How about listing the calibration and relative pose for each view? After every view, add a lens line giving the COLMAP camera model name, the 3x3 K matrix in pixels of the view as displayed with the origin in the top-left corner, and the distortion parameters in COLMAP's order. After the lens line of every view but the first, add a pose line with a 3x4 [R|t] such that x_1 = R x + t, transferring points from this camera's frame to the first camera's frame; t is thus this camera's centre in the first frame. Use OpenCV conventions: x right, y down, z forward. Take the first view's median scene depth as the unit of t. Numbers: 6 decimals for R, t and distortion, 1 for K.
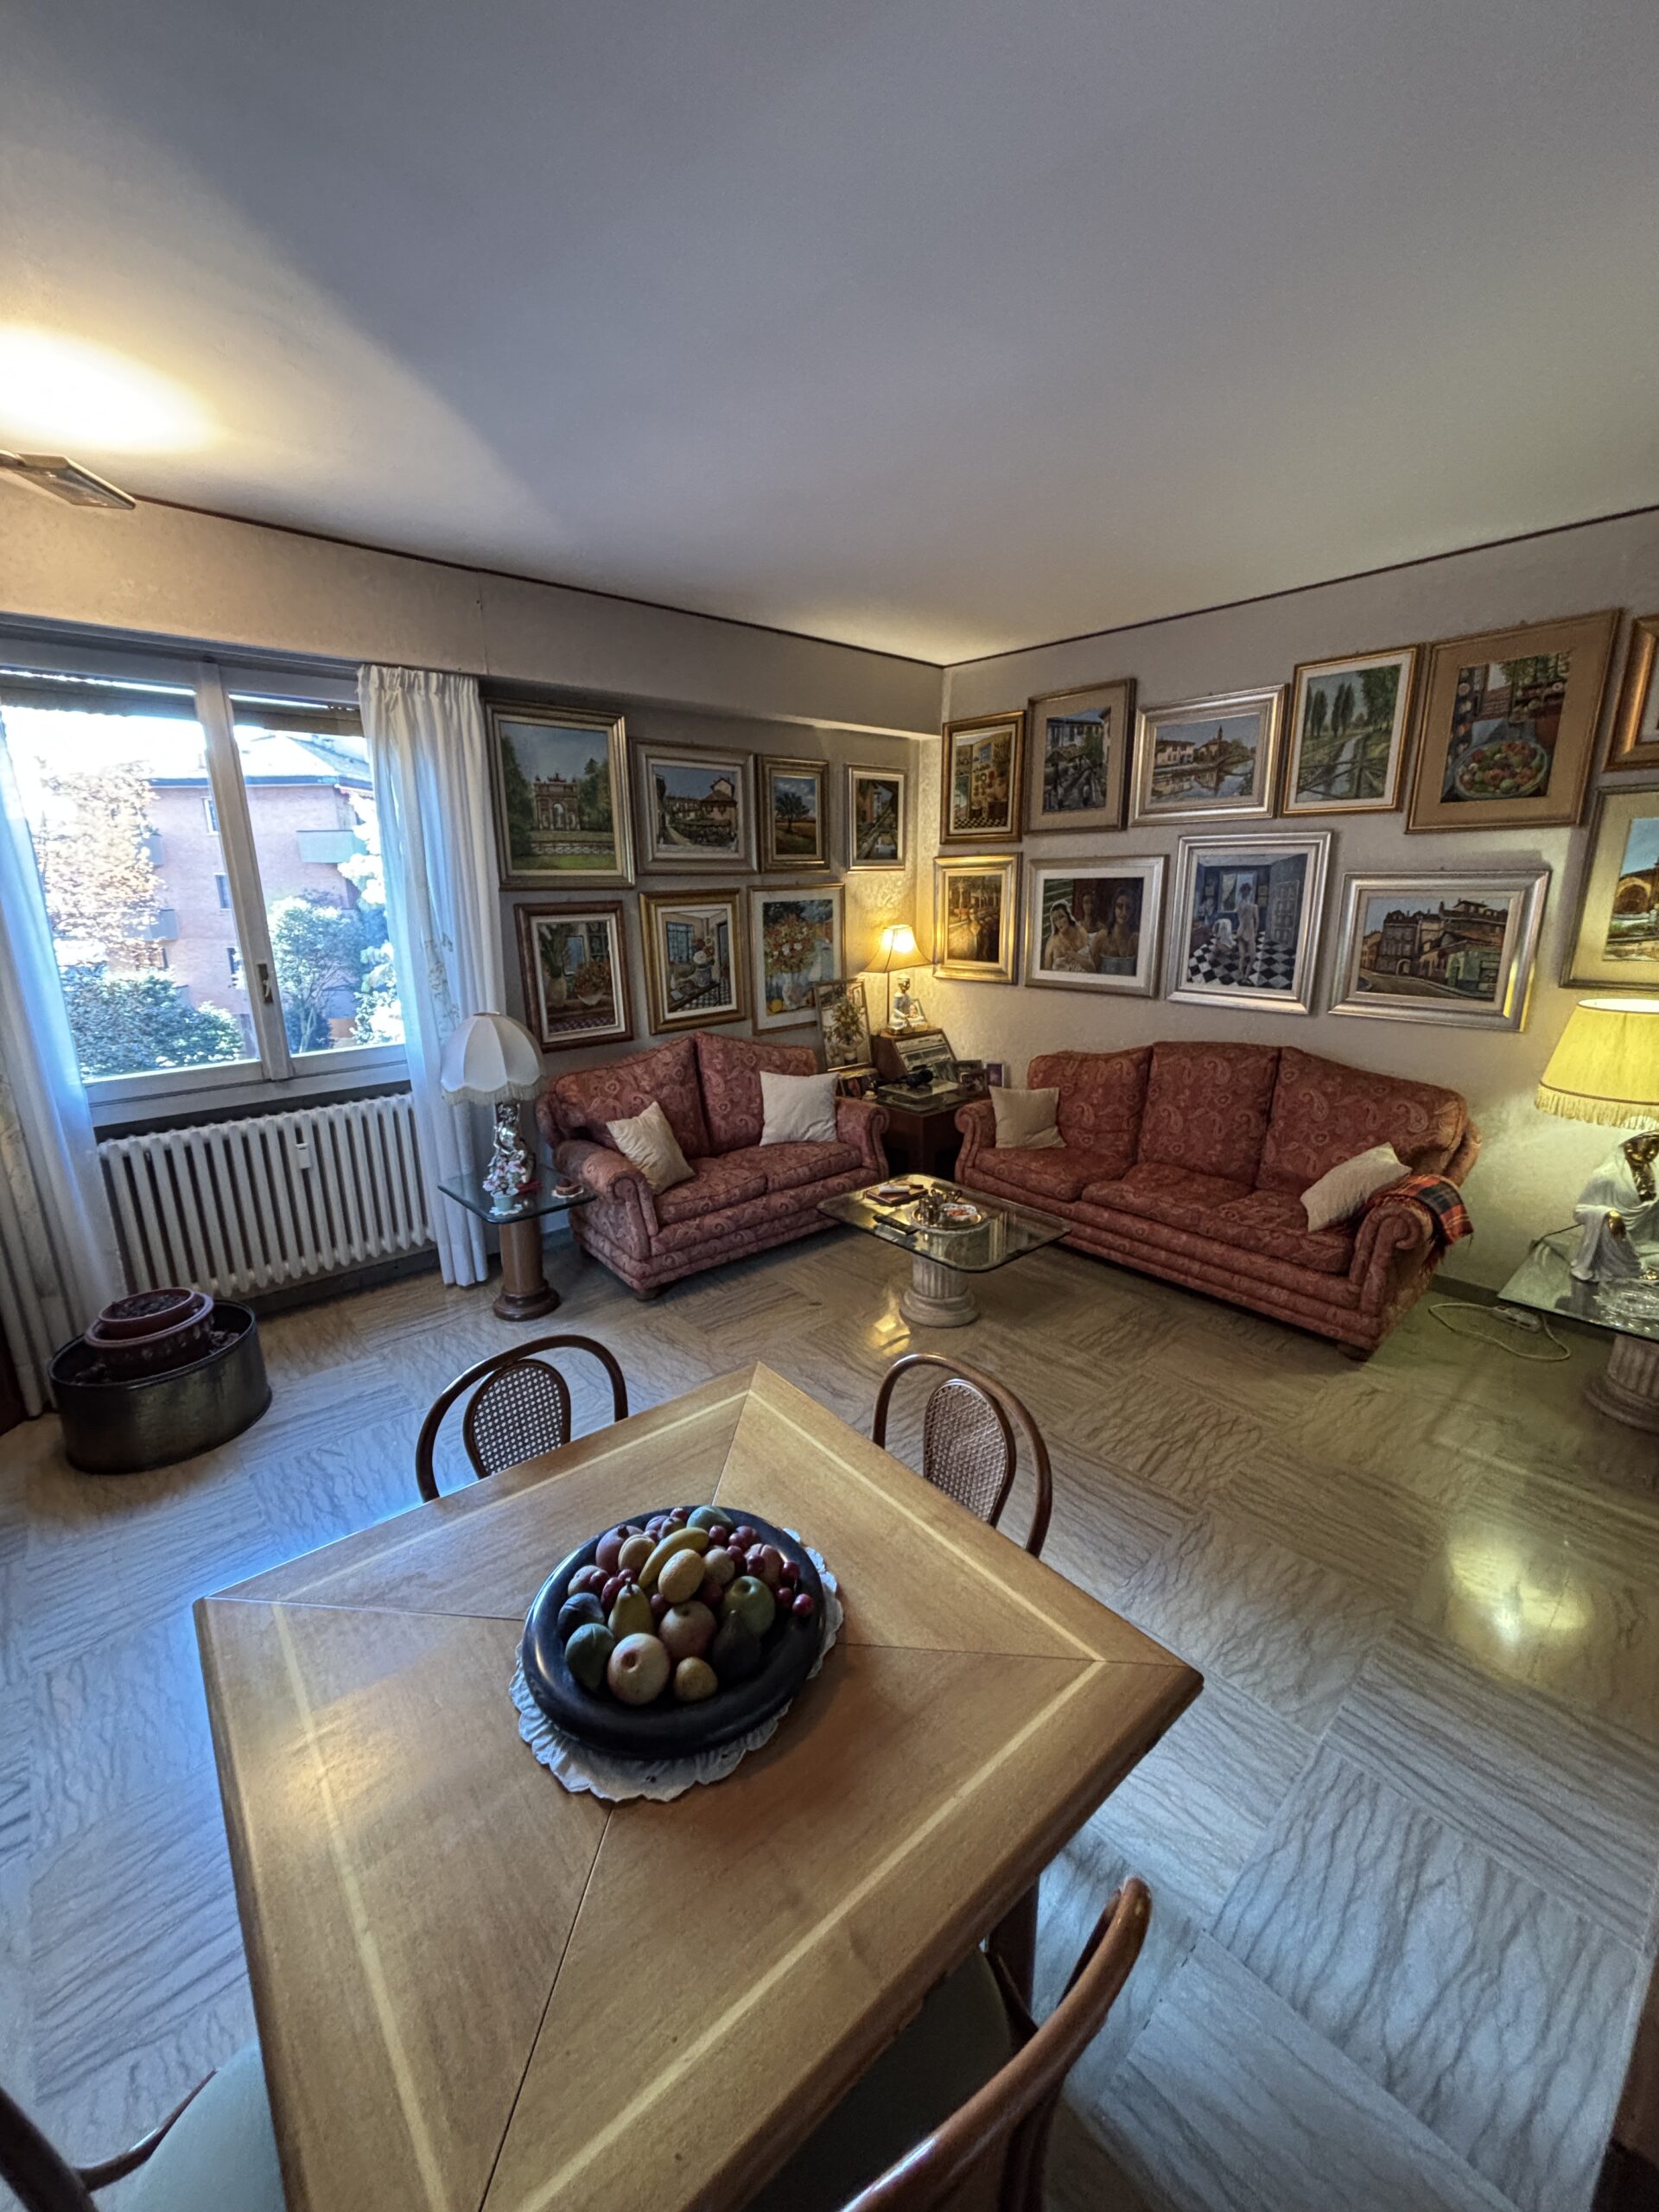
lens RADIAL K [[885.5, 0, 832.0], [0, 885.5, 1109.6], [0, 0, 1]] dist [-0.002985, -0.000533]
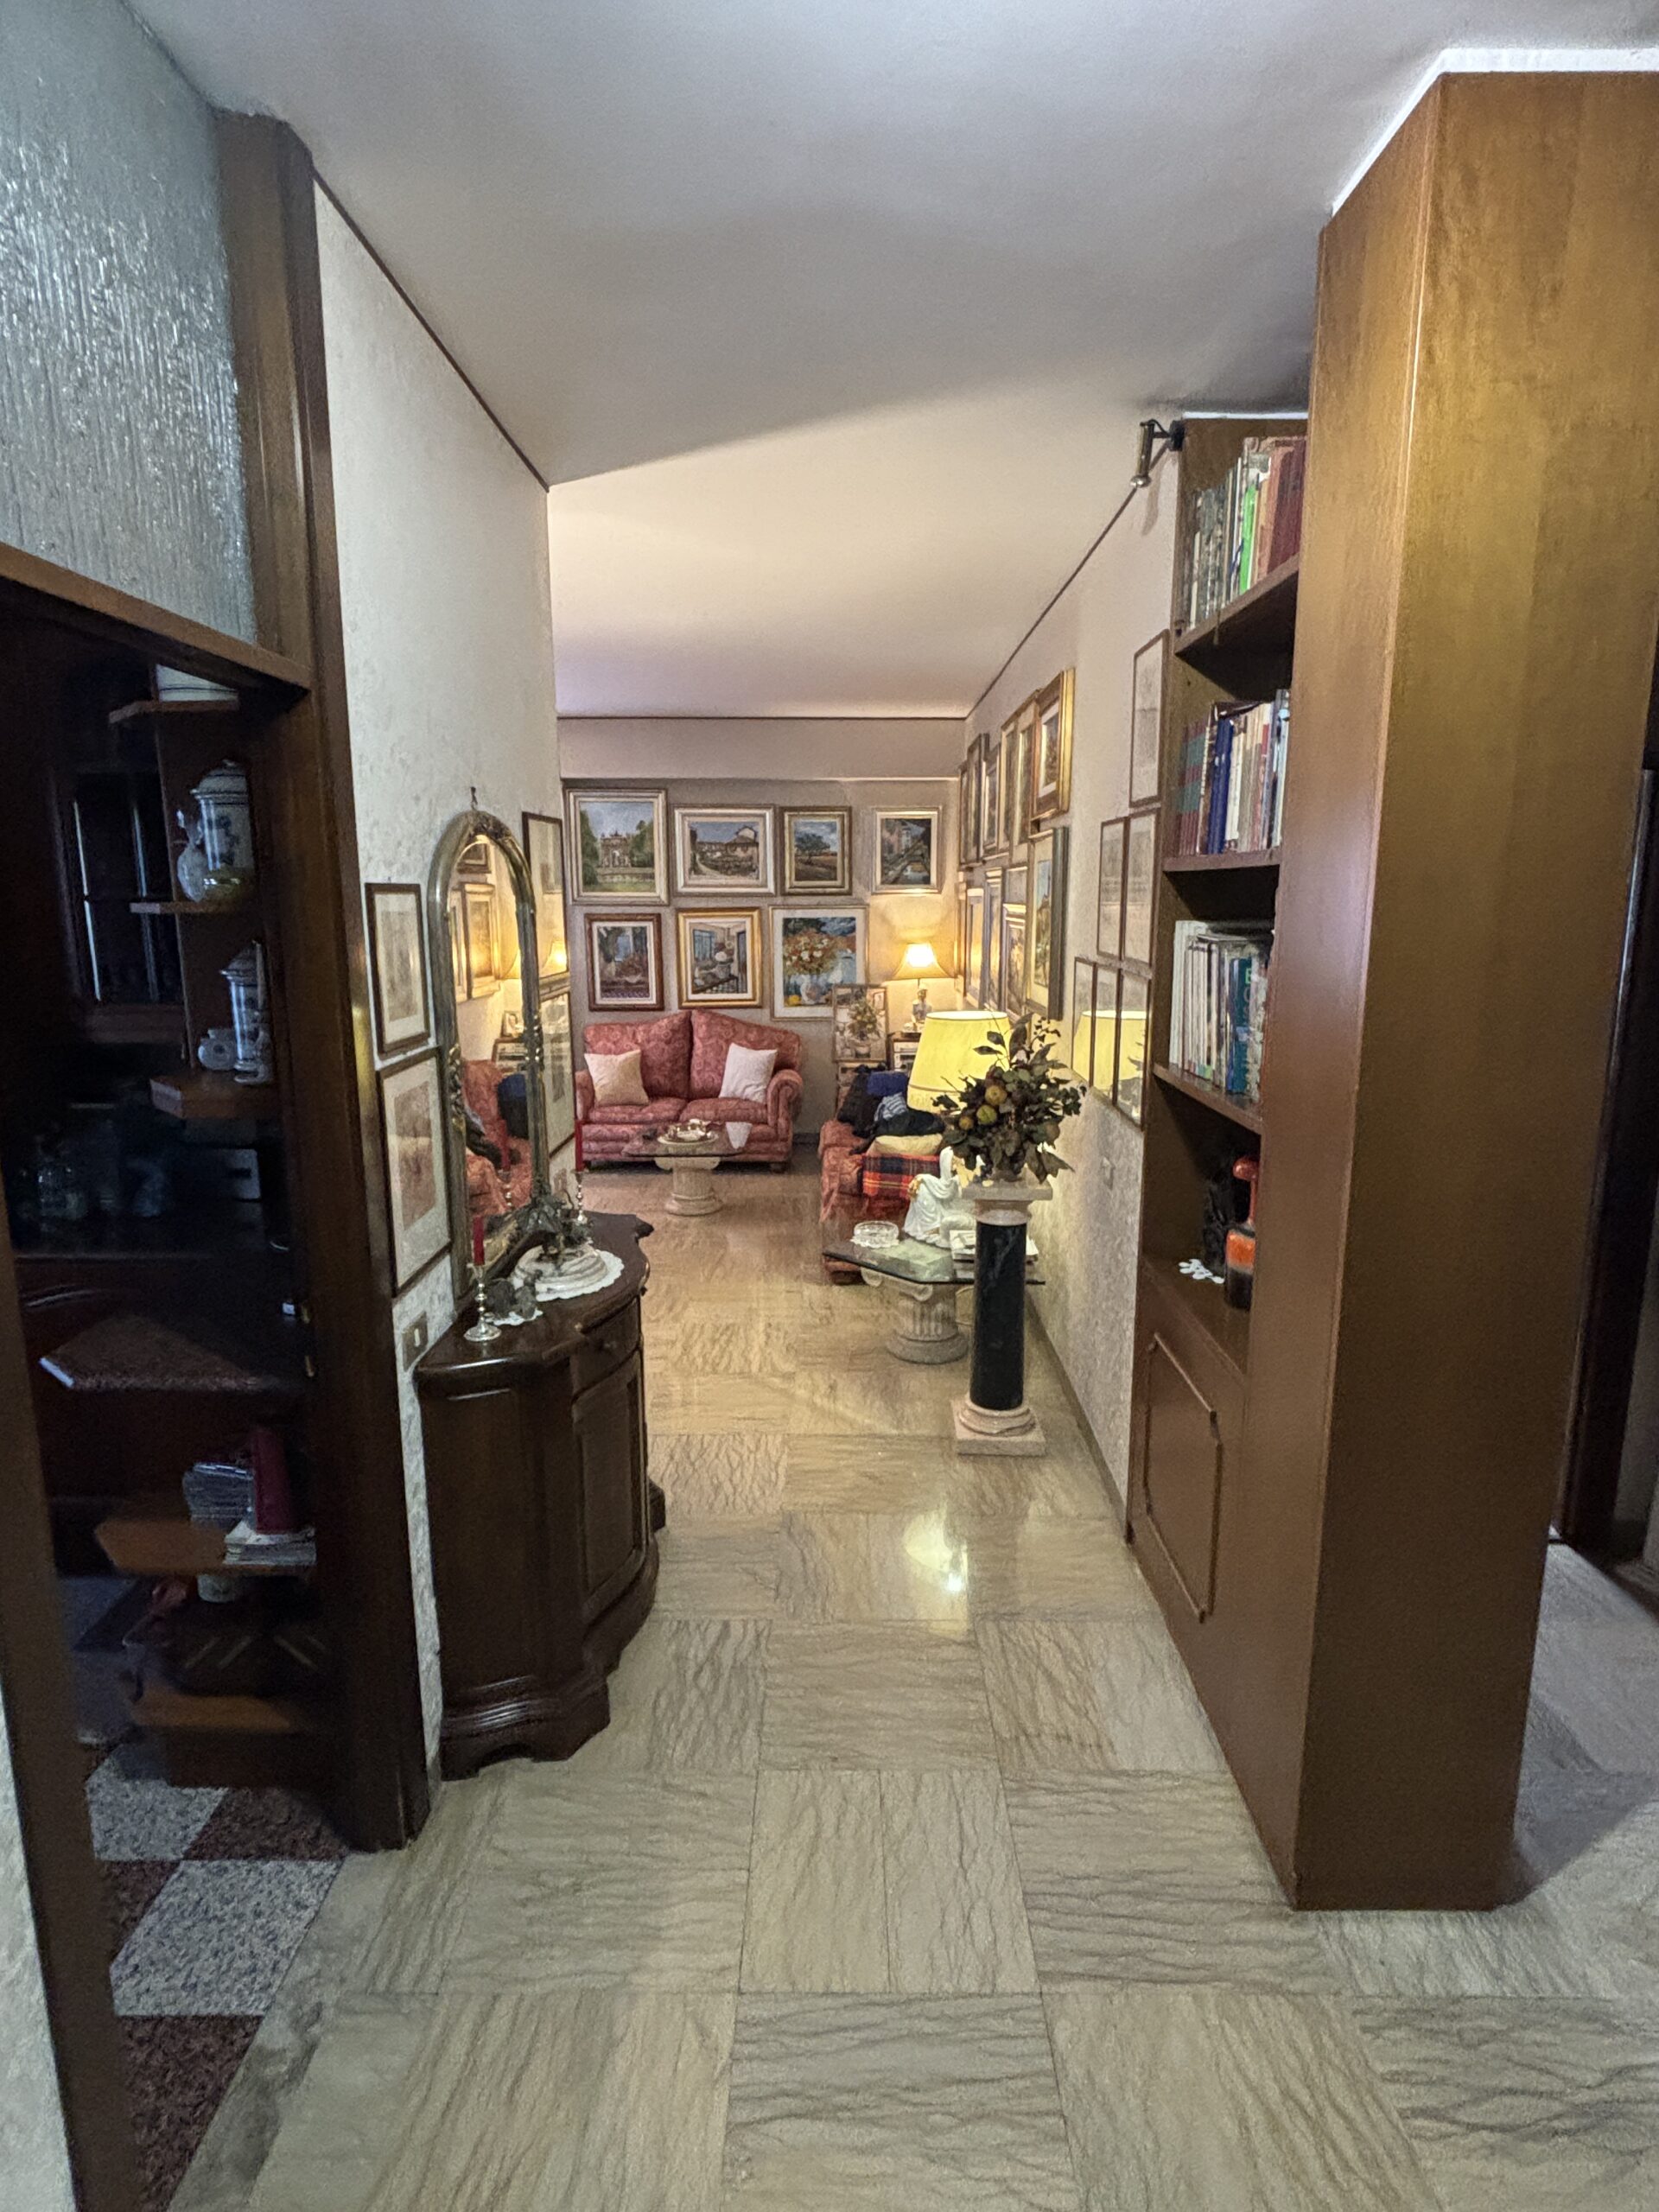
lens RADIAL K [[1157.1, 0, 831.1], [0, 1157.1, 1117.0], [0, 0, 1]] dist [0.010083, -0.002015]
pose [[0.736831, 0.139053, -0.661622, 1.259189], [-0.178982, 0.983824, 0.007443, 0.027664], [0.651955, 0.112934, 0.749800, -0.200482]]
